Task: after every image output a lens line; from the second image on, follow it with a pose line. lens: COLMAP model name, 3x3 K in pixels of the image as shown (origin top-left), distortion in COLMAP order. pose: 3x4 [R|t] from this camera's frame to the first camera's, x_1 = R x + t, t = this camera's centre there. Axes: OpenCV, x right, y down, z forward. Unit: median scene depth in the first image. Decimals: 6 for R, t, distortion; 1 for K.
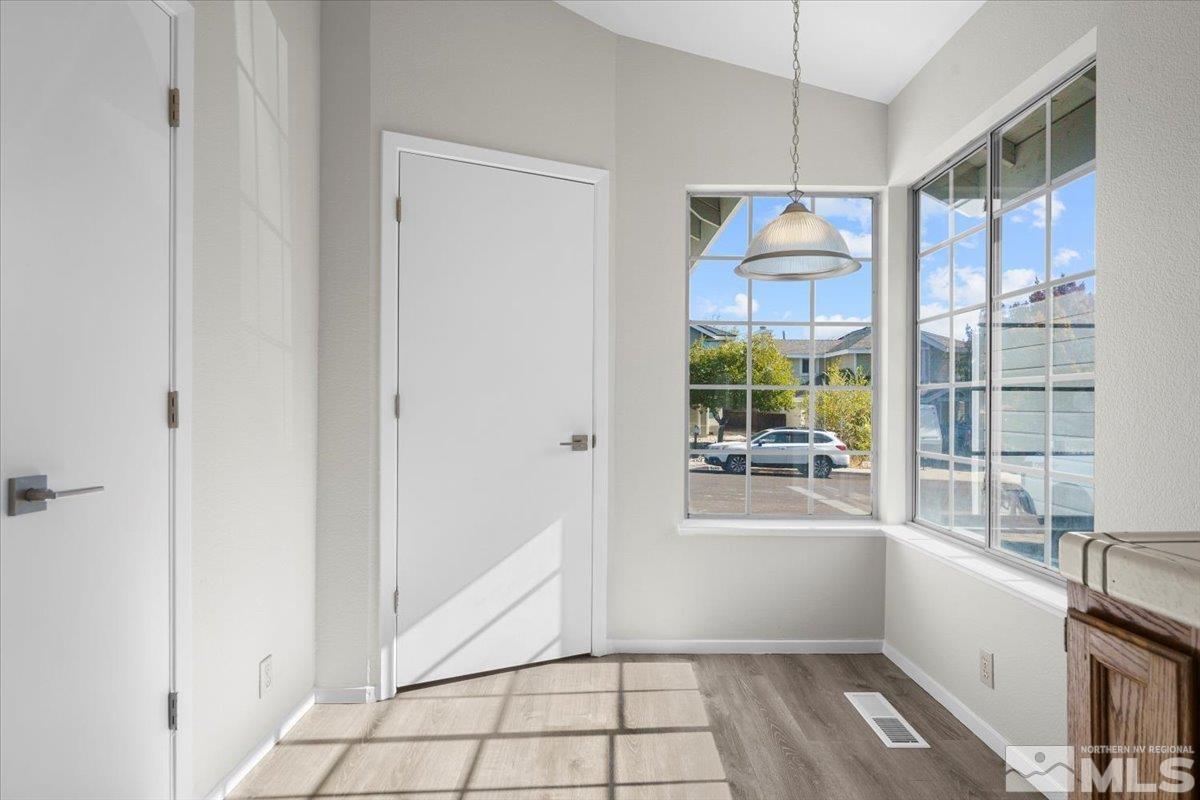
lens RADIAL K [[656.3, 0, 598.1], [0, 656.3, 404.9], [0, 0, 1]] dist [0.002505, 0.000100]
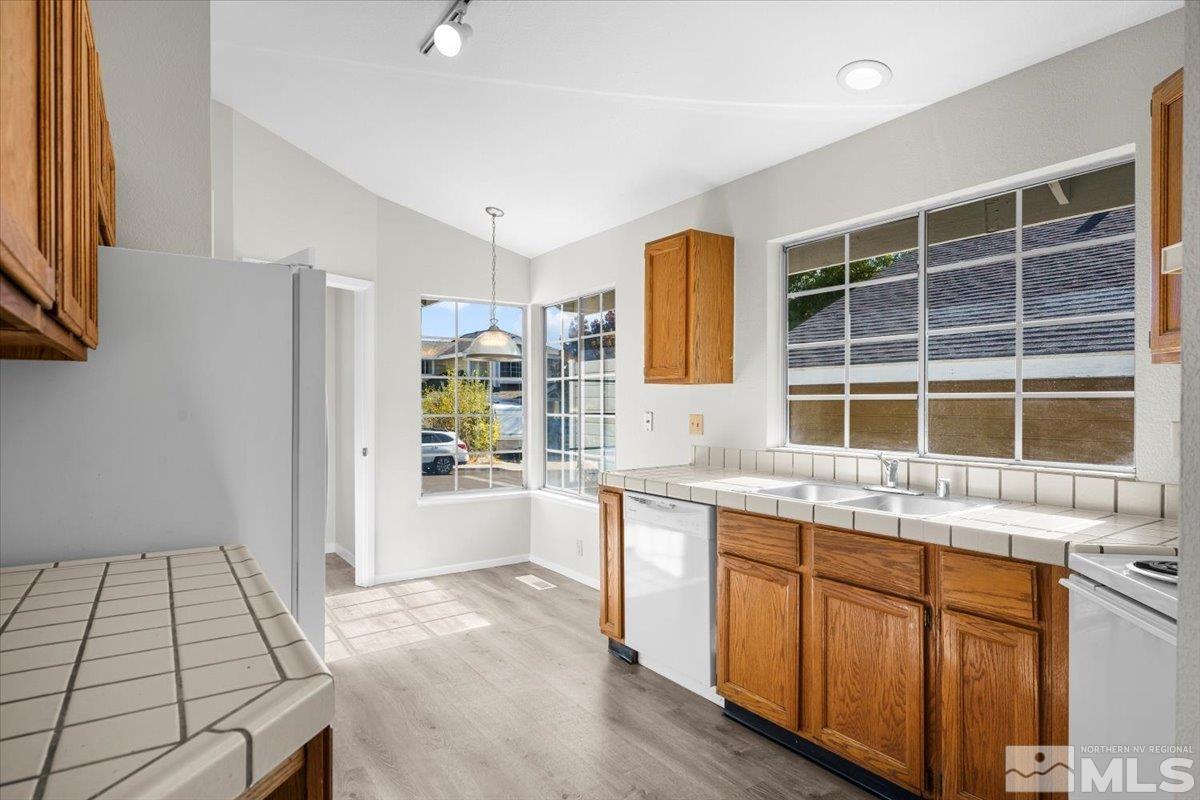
lens RADIAL K [[656.3, 0, 603.4], [0, 656.3, 404.0], [0, 0, 1]] dist [0.002505, 0.000100]
pose [[0.837121, -0.004375, 0.547001, -0.396970], [0.005108, 0.999987, 0.000183, -0.059040], [-0.546994, 0.002641, 0.837132, -0.650192]]
